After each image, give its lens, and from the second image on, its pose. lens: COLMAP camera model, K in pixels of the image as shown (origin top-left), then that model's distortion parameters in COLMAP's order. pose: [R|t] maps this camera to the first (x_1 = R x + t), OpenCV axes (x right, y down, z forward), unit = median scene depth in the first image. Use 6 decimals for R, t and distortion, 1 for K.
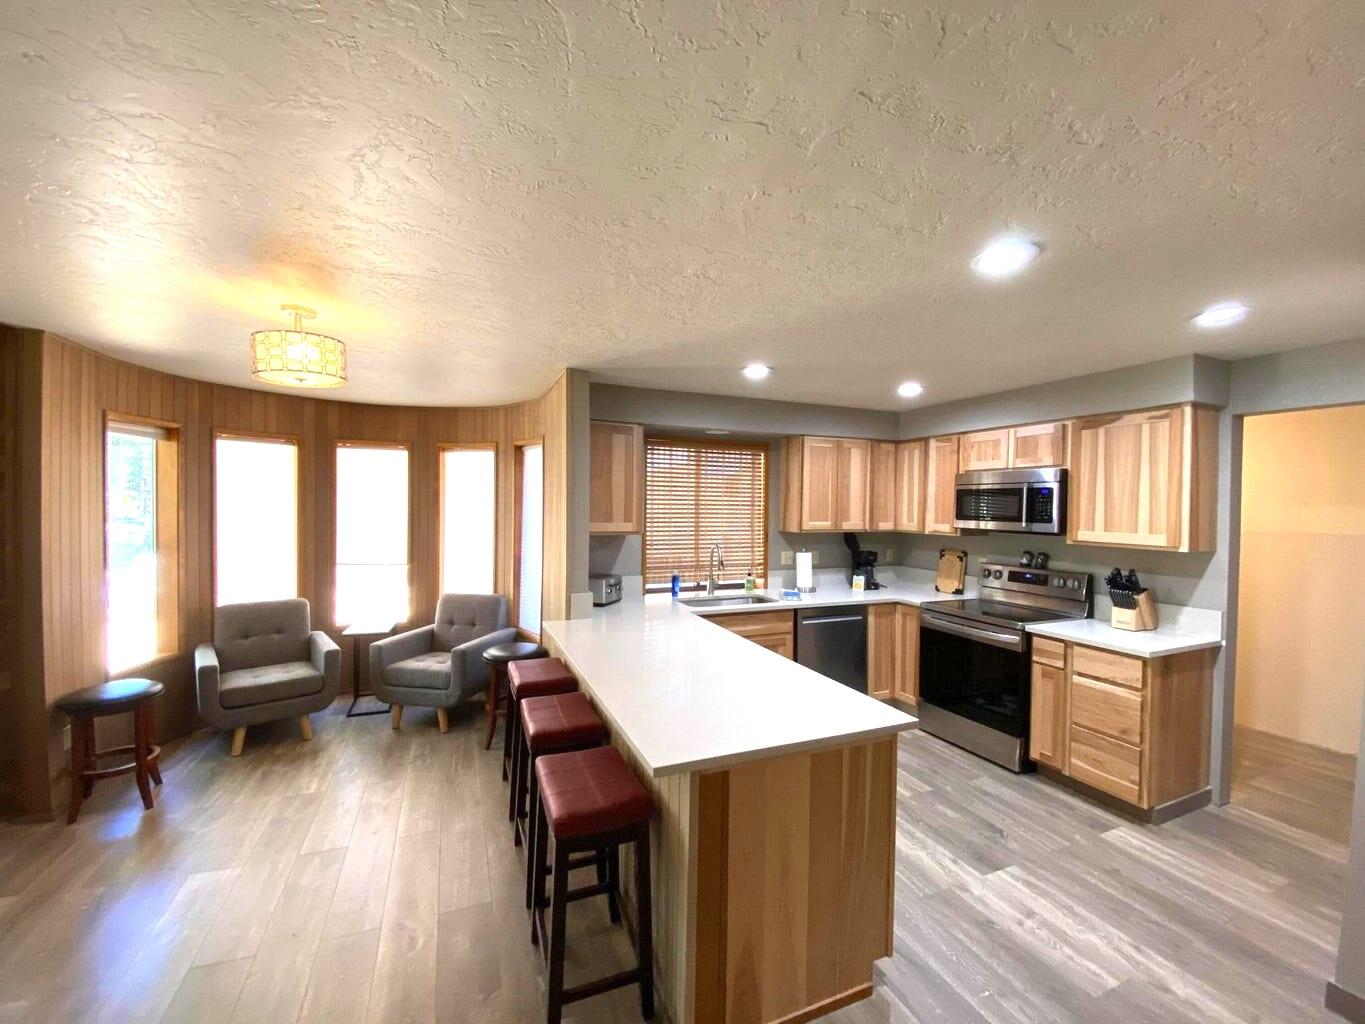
lens RADIAL K [[551.8, 0, 680.4], [0, 551.8, 512.8], [0, 0, 1]] dist [-0.000053, -0.000004]
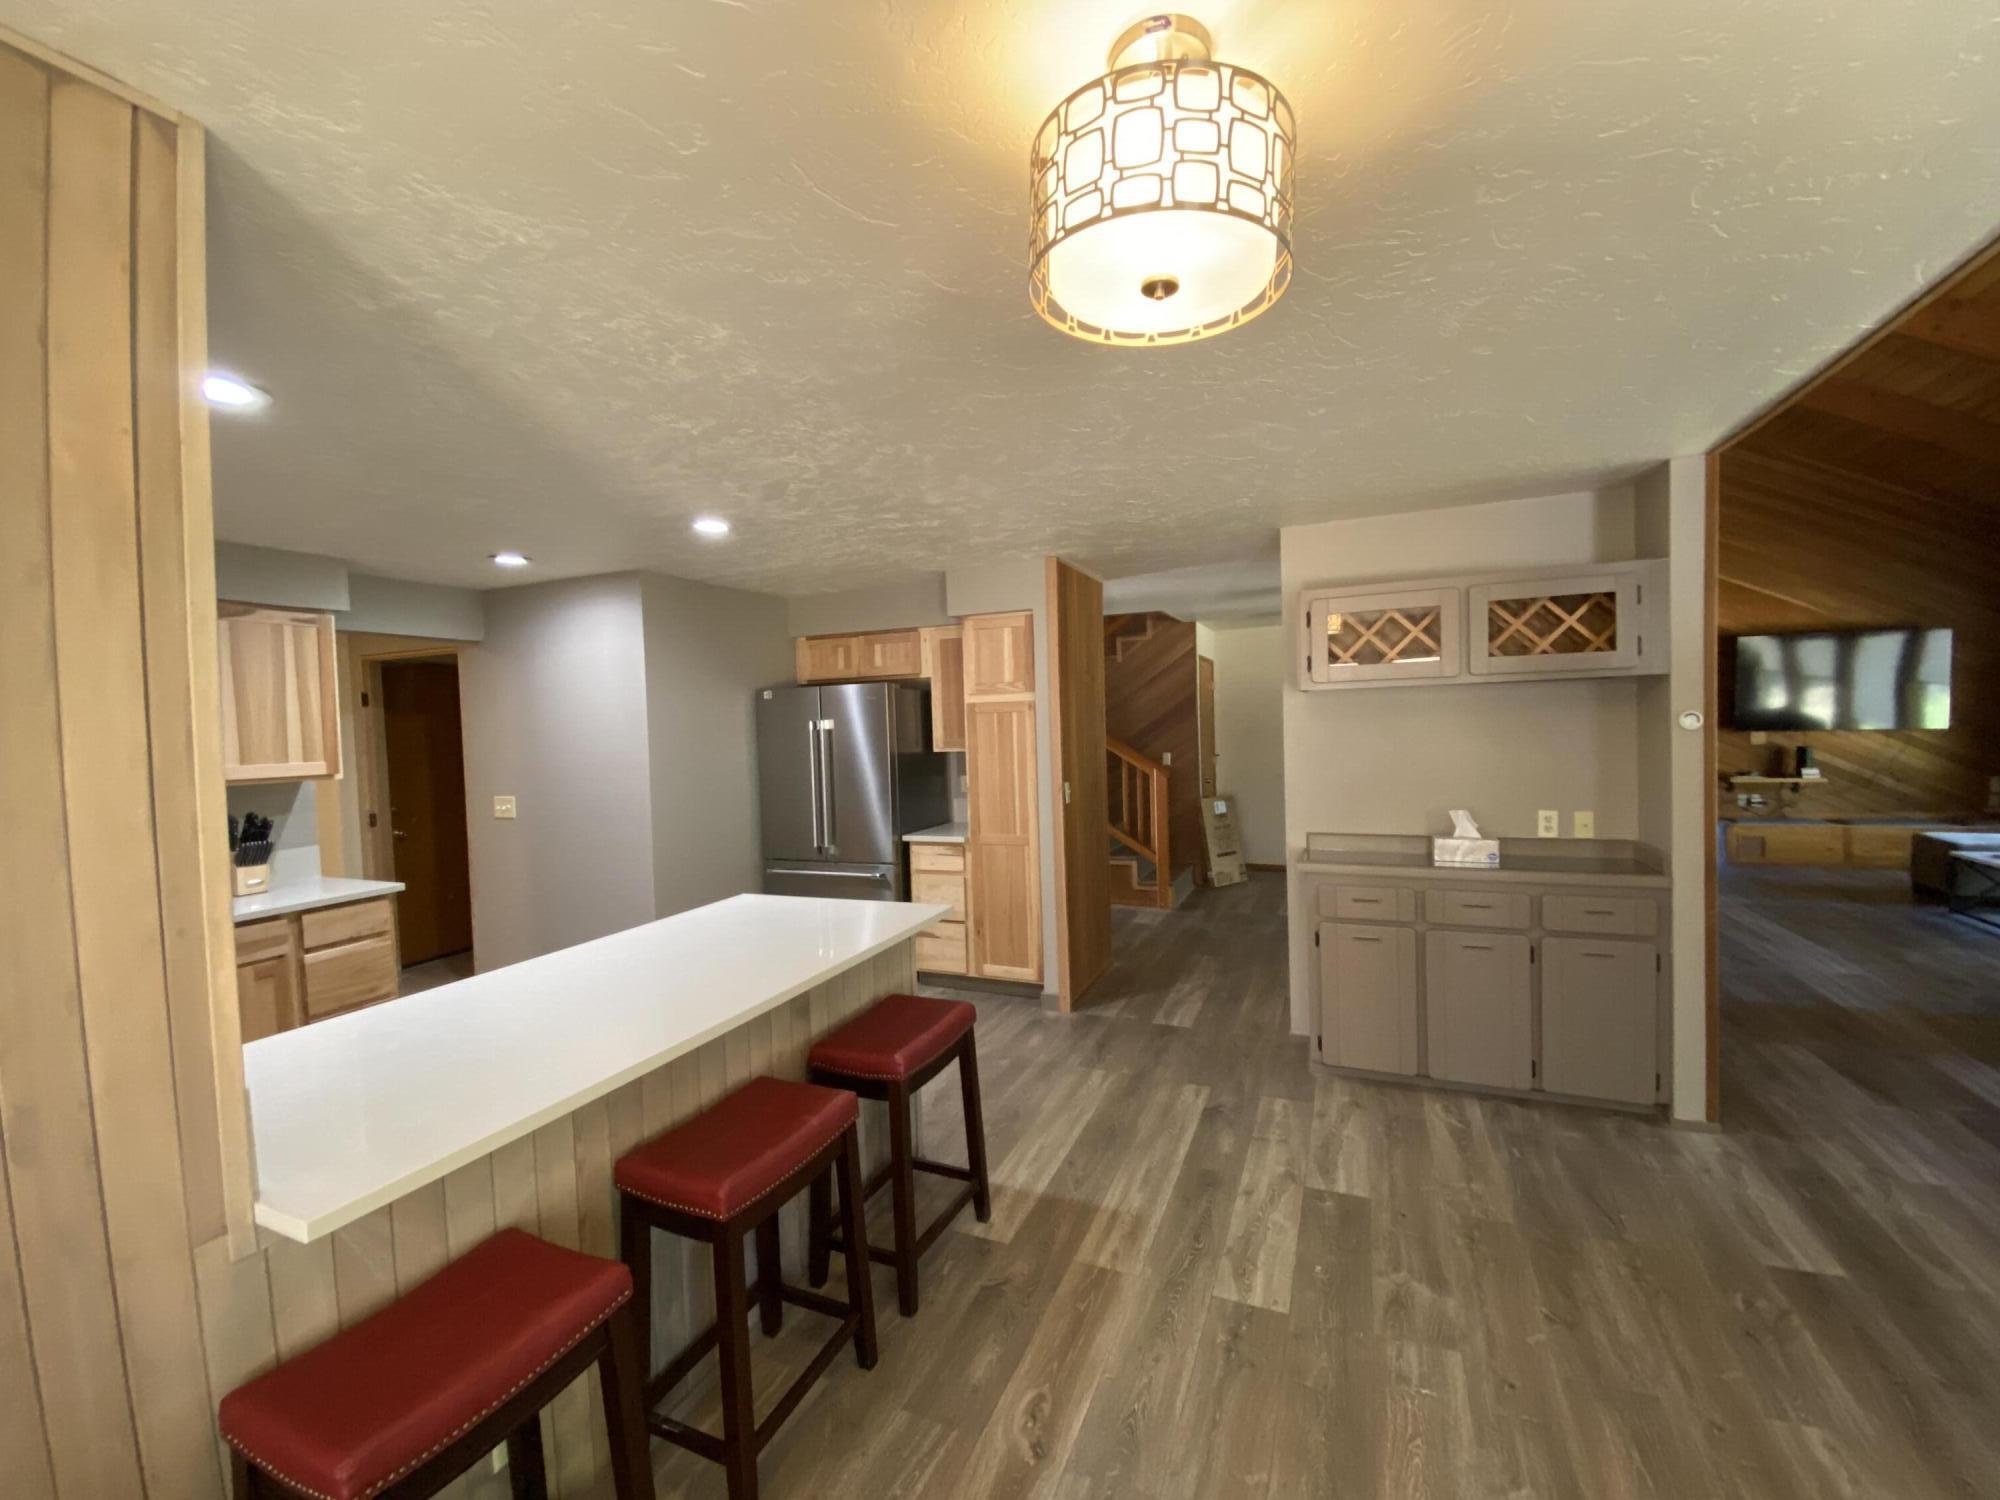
lens RADIAL K [[808.5, 0, 1000.0], [0, 808.5, 750.8], [0, 0, 1]] dist [-0.000053, -0.000004]
pose [[-0.683970, -0.016718, 0.729318, -0.726611], [0.035647, 0.997777, 0.056302, -0.009031], [-0.728638, 0.064507, -0.681854, 1.047845]]
